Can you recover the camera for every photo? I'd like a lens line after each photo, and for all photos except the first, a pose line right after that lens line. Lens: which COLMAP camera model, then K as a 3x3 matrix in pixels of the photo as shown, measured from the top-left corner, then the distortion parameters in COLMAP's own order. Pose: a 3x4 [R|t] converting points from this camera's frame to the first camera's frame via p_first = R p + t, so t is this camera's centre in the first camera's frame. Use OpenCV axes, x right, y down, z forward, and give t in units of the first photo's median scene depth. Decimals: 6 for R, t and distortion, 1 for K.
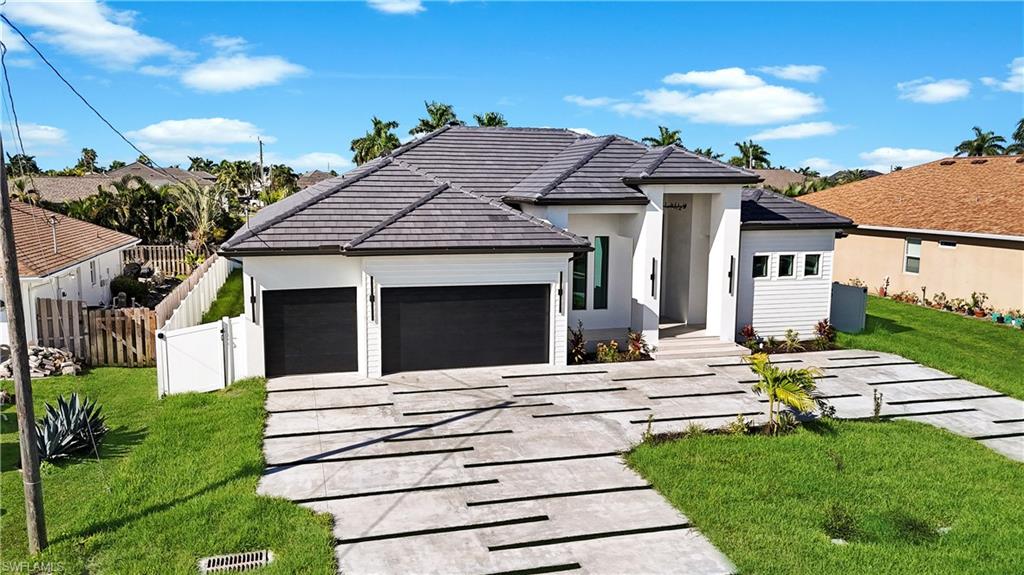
lens RADIAL K [[771.3, 0, 512.0], [0, 771.3, 287.5], [0, 0, 1]] dist [0.020819, 0.000930]
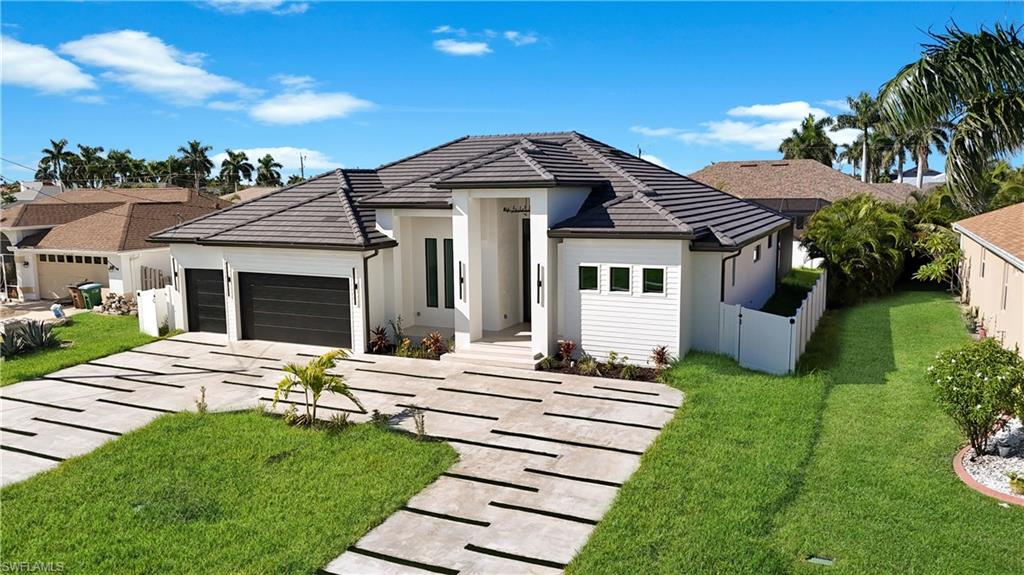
lens RADIAL K [[771.3, 0, 512.0], [0, 771.3, 287.5], [0, 0, 1]] dist [0.020819, 0.000930]
pose [[0.768023, 0.072095, -0.636351, 0.924647], [-0.073553, 0.996998, 0.024181, -0.035111], [0.636184, 0.028234, 0.771020, 0.277256]]
